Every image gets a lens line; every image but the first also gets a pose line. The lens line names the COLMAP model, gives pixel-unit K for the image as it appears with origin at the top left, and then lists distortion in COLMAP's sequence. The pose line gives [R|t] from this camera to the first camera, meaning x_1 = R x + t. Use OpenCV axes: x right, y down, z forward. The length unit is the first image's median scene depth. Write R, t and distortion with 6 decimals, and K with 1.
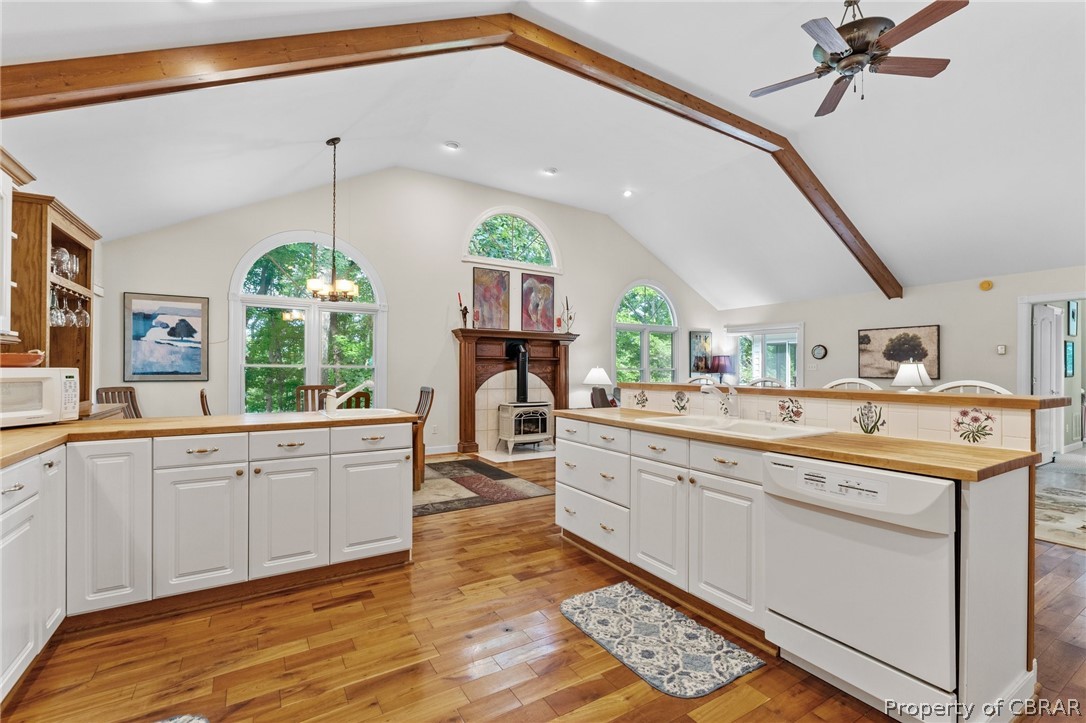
lens RADIAL K [[465.8, 0, 538.0], [0, 465.8, 372.0], [0, 0, 1]] dist [-0.005680, 0.000944]
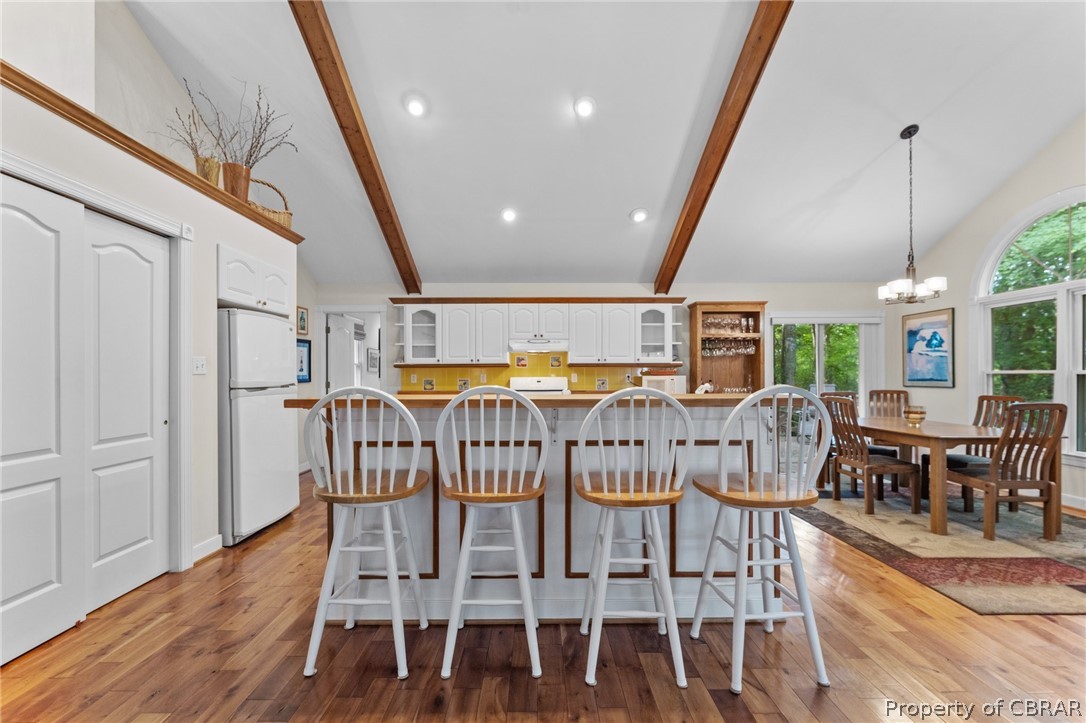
lens RADIAL K [[465.8, 0, 534.3], [0, 465.8, 375.7], [0, 0, 1]] dist [-0.005680, 0.000944]
pose [[-0.520151, -0.004730, -0.854061, 0.503380], [-0.005750, 0.999981, -0.002036, -0.000236], [0.854055, 0.003852, -0.520169, 0.569057]]
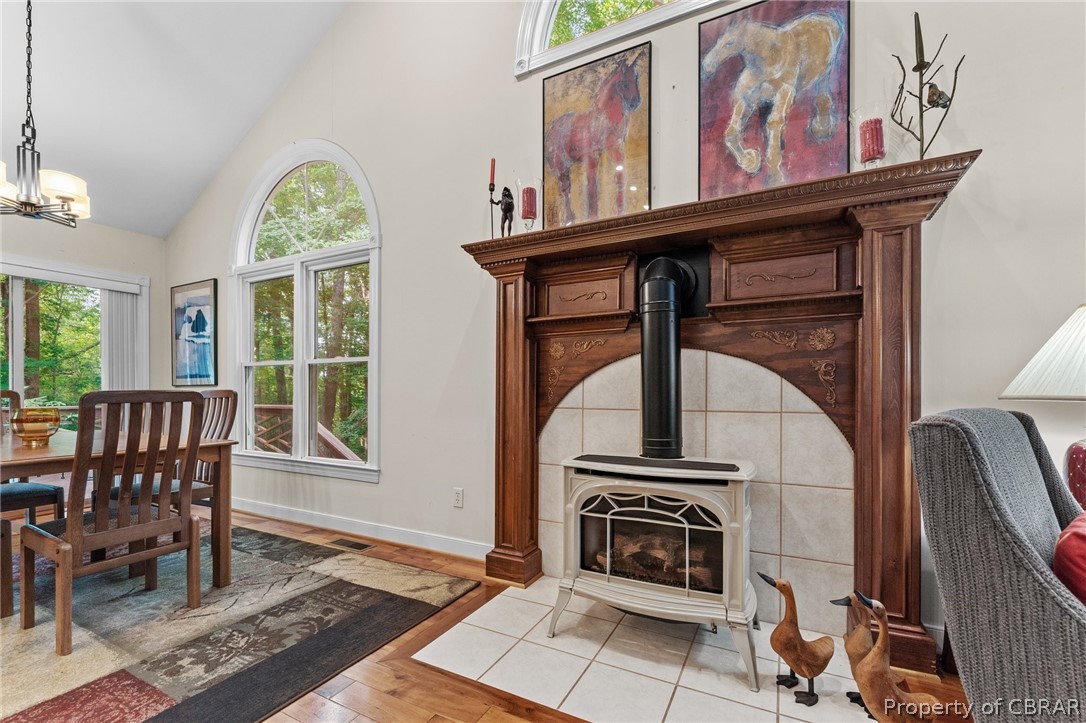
lens RADIAL K [[465.8, 0, 547.0], [0, 465.8, 392.4], [0, 0, 1]] dist [-0.005680, 0.000944]
pose [[0.512776, -0.005434, -0.858505, 0.184710], [0.000326, 0.999981, -0.006135, 0.027533], [0.858522, 0.002866, 0.512768, 0.827651]]
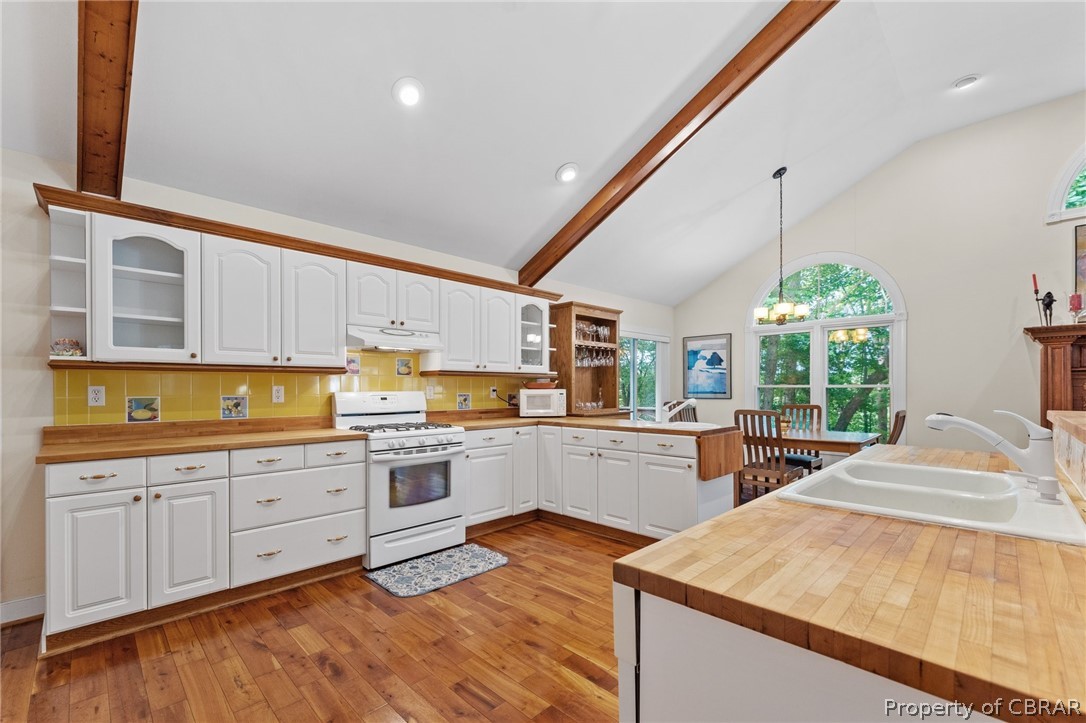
lens RADIAL K [[465.8, 0, 546.3], [0, 465.8, 391.3], [0, 0, 1]] dist [-0.005680, 0.000944]
pose [[0.239765, -0.002303, -0.970828, 0.306887], [-0.001017, 0.999996, -0.002623, 0.001616], [0.970830, 0.001616, 0.239762, 0.159726]]
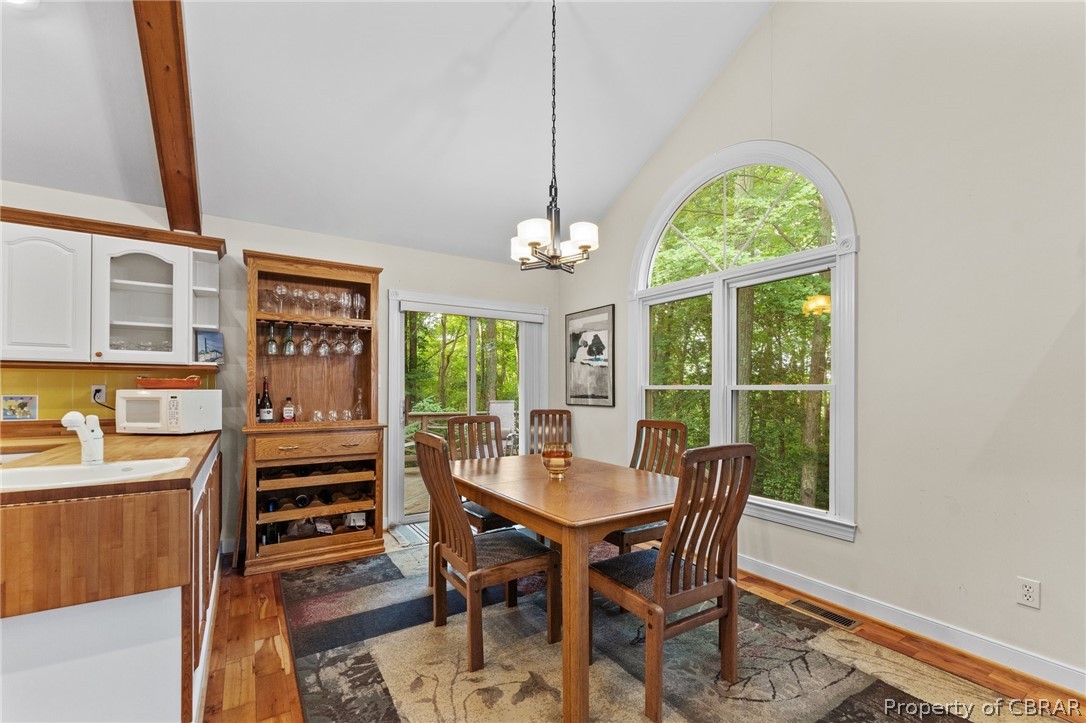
lens RADIAL K [[465.8, 0, 546.6], [0, 465.8, 386.2], [0, 0, 1]] dist [-0.005680, 0.000944]
pose [[0.025832, -0.014190, -0.999566, 0.072496], [-0.009090, 0.999855, -0.014429, -0.003255], [0.999625, 0.009458, 0.025700, 0.663176]]
